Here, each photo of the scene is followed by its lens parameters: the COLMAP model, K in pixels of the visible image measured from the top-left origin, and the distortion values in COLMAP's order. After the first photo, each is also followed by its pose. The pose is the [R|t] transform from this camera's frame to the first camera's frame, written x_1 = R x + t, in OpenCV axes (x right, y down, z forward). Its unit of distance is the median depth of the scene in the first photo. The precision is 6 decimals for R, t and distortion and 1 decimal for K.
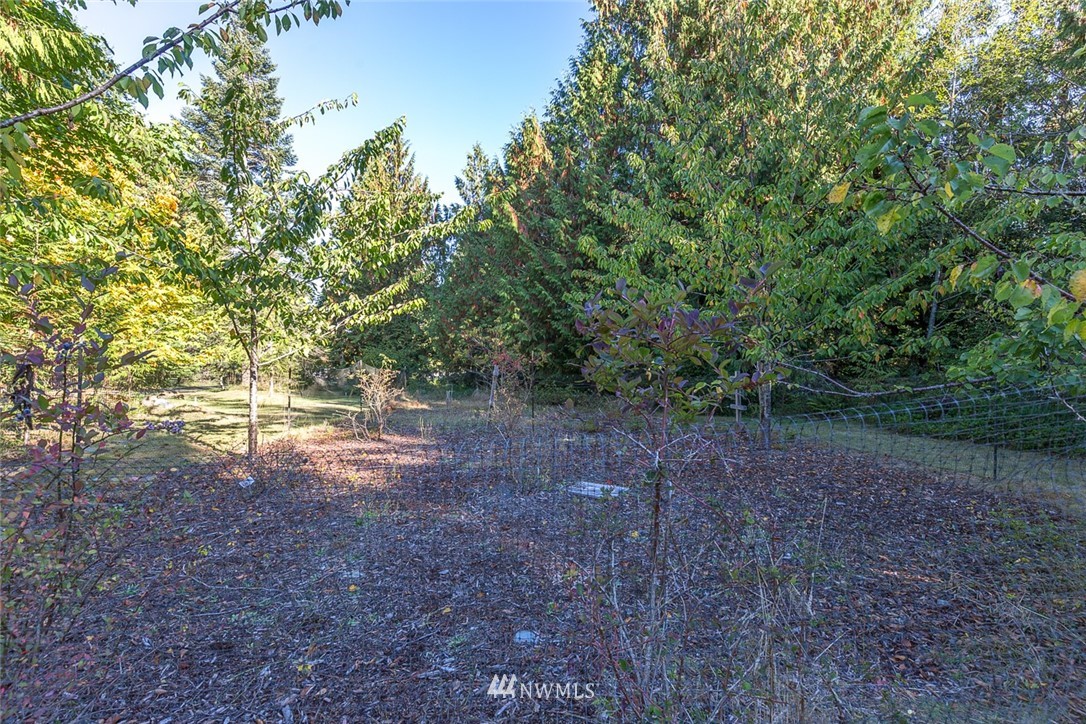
lens RADIAL K [[486.3, 0, 544.6], [0, 486.3, 362.8], [0, 0, 1]] dist [0.008368, -0.006581]
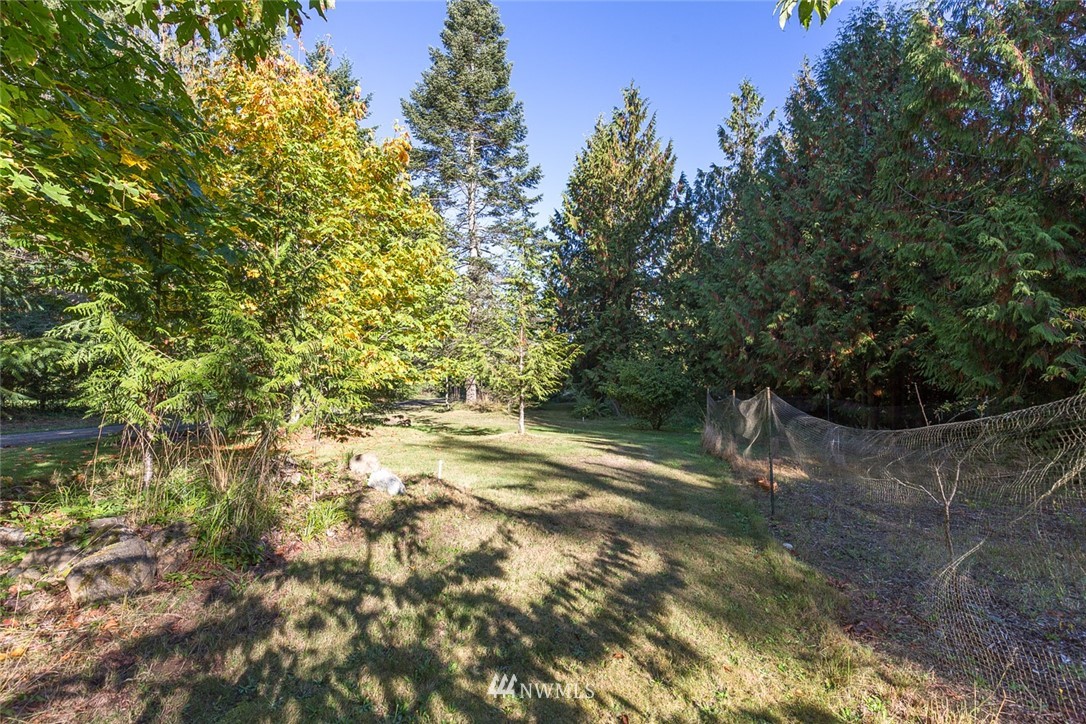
lens RADIAL K [[486.3, 0, 542.5], [0, 486.3, 361.6], [0, 0, 1]] dist [0.008368, -0.006581]
pose [[0.934341, -0.001831, -0.356374, -0.200734], [-0.006105, 0.999758, -0.021142, -0.010215], [0.356327, 0.021929, 0.934104, 0.261310]]
